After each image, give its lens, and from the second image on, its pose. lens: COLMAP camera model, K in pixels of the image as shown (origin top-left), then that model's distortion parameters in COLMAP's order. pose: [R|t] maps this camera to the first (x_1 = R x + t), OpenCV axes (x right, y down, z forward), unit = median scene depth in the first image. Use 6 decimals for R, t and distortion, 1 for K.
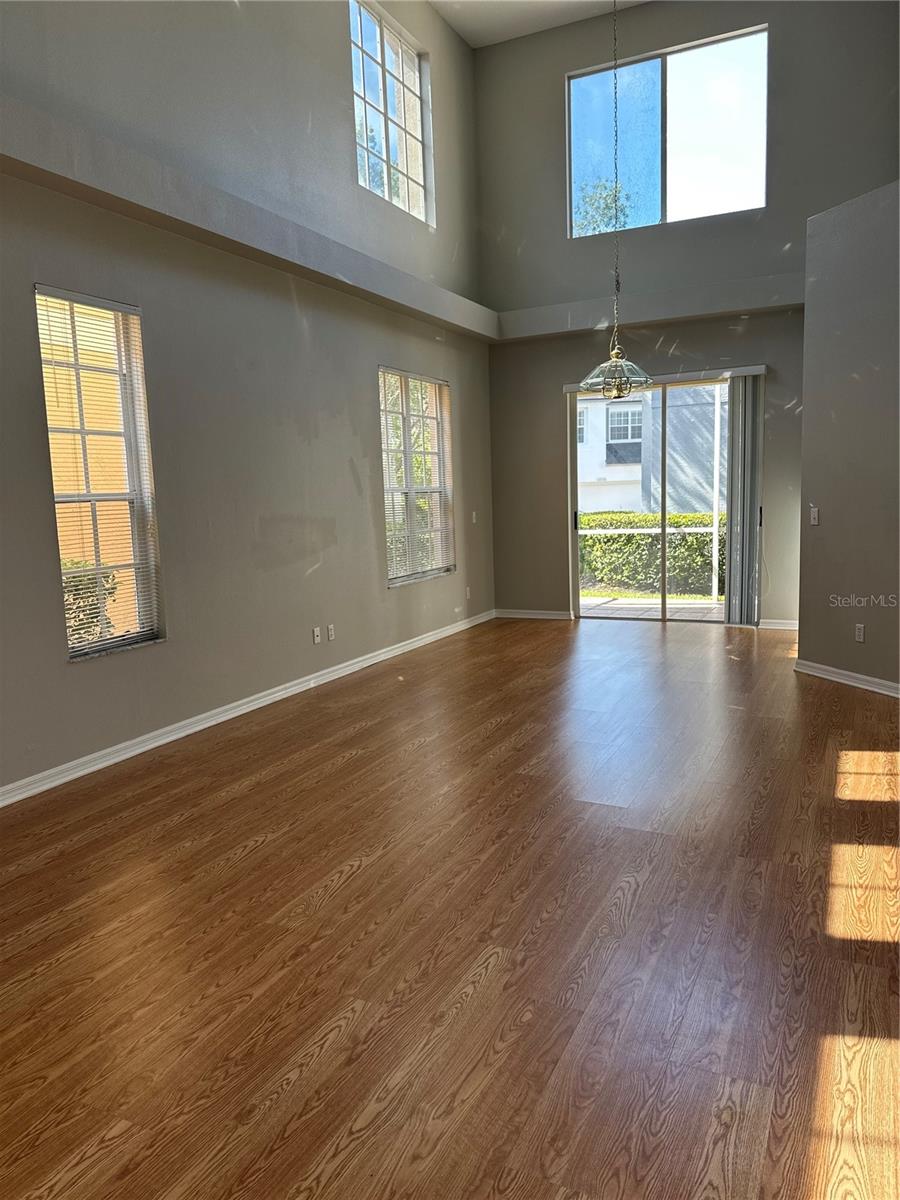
lens RADIAL K [[847.5, 0, 445.1], [0, 847.5, 601.1], [0, 0, 1]] dist [0.014156, -0.031405]
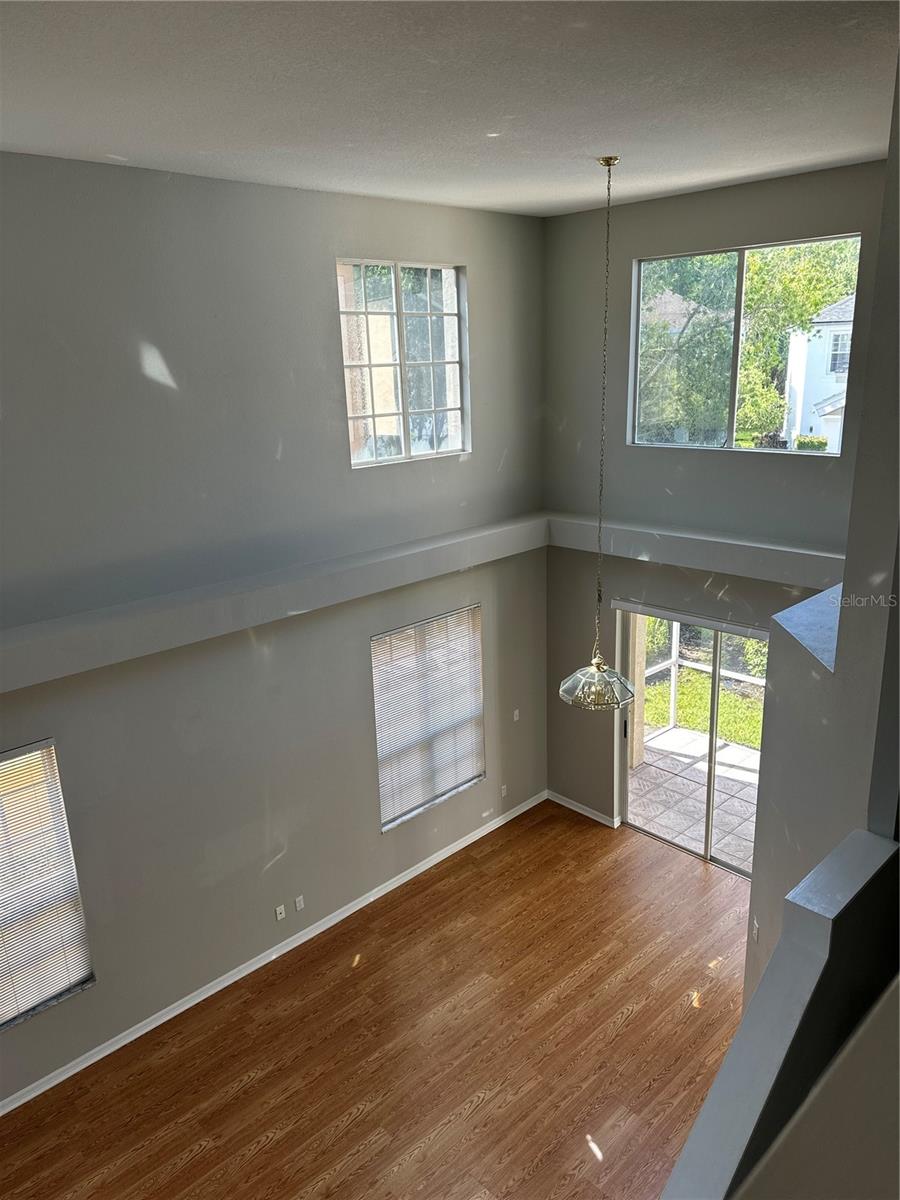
lens RADIAL K [[847.5, 0, 429.8], [0, 847.5, 584.8], [0, 0, 1]] dist [0.014156, -0.031405]
pose [[0.936098, 0.088329, -0.340469, 0.540312], [-0.038401, 0.987834, 0.150698, -0.811869], [0.349638, -0.127994, 0.928101, 0.138049]]
